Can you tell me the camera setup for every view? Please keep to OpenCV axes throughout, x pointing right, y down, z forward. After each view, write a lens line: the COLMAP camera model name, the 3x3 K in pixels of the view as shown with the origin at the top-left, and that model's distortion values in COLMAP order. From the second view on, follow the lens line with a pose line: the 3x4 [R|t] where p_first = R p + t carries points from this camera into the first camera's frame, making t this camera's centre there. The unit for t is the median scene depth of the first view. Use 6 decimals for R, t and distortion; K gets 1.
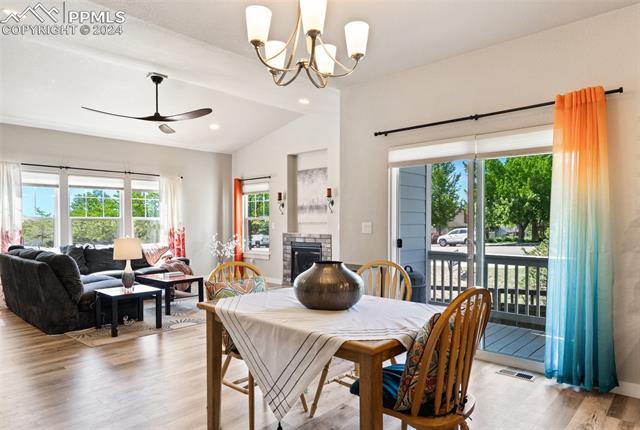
lens RADIAL K [[416.3, 0, 320.9], [0, 416.3, 218.9], [0, 0, 1]] dist [0.006161, 0.000910]
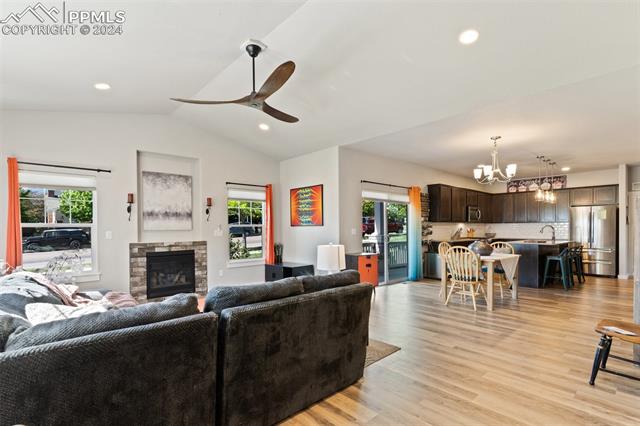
lens RADIAL K [[306.5, 0, 329.8], [0, 306.5, 227.3], [0, 0, 1]] dist [0.002827, 0.000255]
pose [[0.086907, -0.000071, 0.996216, -0.694836], [-0.004240, 0.999991, 0.000442, 0.000744], [-0.996207, -0.004262, 0.086906, 0.582019]]
